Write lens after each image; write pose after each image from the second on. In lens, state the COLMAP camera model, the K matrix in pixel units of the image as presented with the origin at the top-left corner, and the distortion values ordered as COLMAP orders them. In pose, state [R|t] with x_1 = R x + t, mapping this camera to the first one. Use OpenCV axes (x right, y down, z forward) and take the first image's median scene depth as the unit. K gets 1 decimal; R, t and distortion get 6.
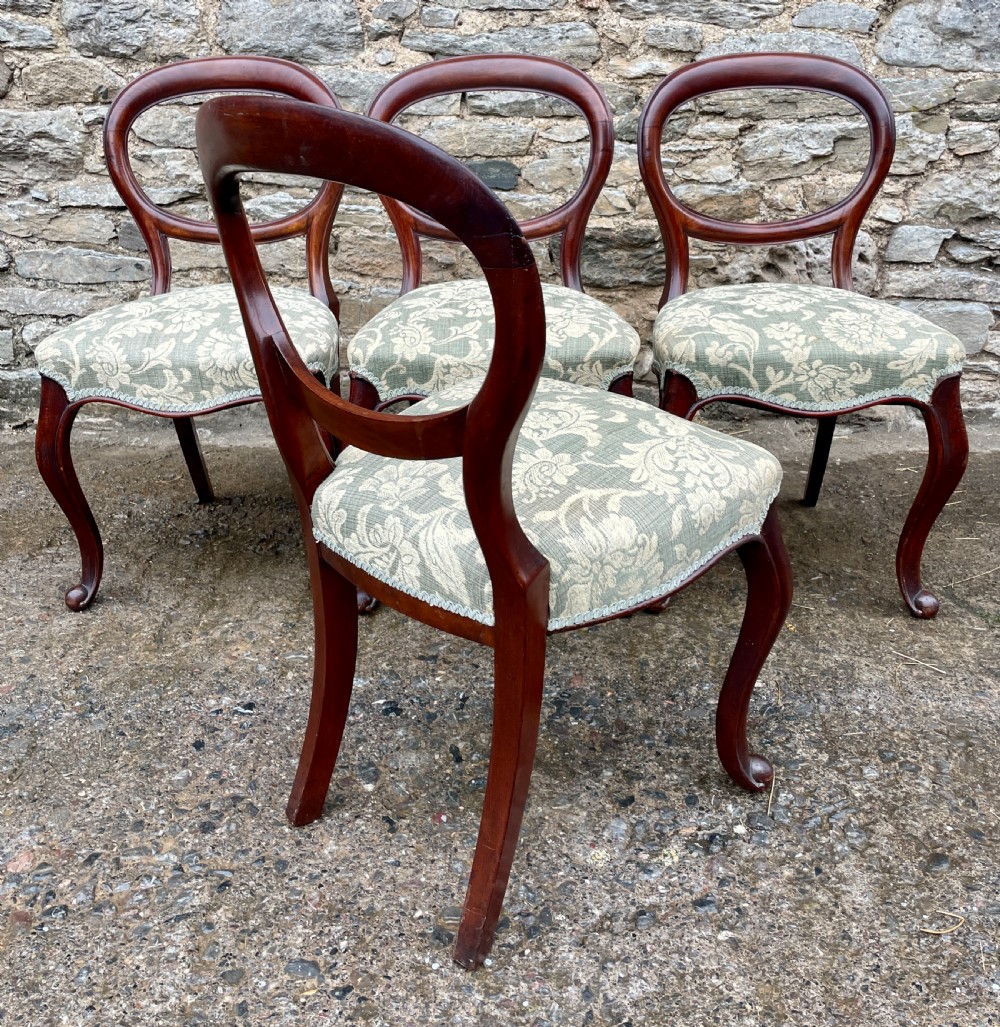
lens RADIAL K [[1036.5, 0, 482.4], [0, 1036.5, 411.9], [0, 0, 1]] dist [0.031408, 0.000000]
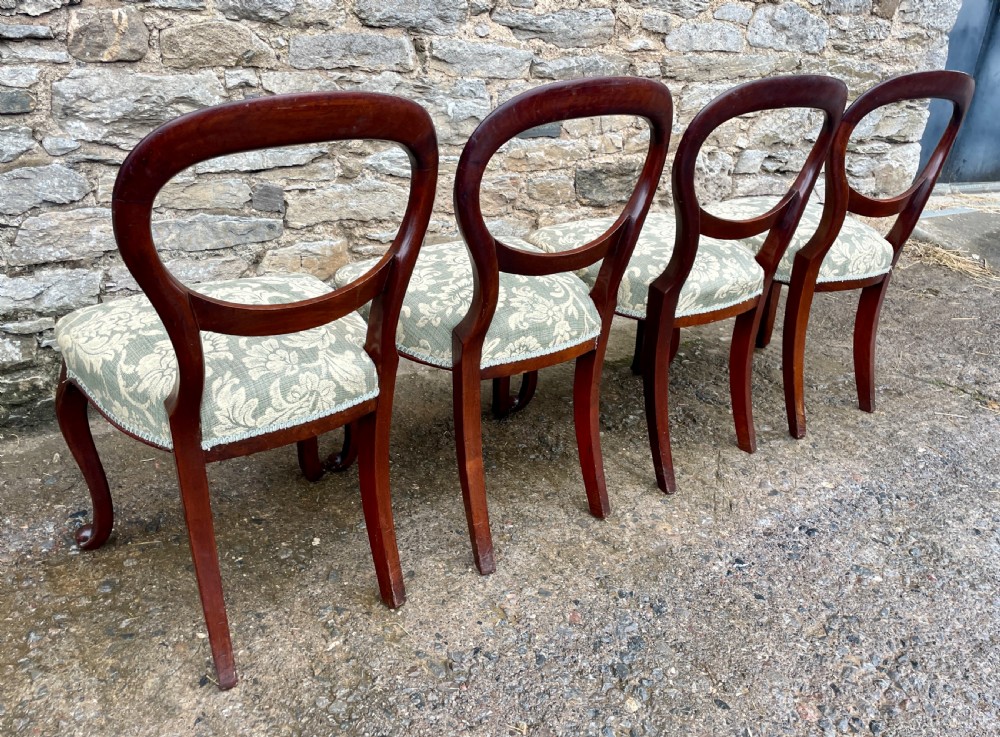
lens RADIAL K [[863.3, 0, 504.4], [0, 863.3, 316.9], [0, 0, 1]] dist [0.061966, -0.069577]
pose [[0.792754, -0.162619, 0.587449, -0.716168], [0.128022, 0.986679, 0.100372, -0.117400], [-0.595946, -0.004364, 0.803013, 0.195719]]
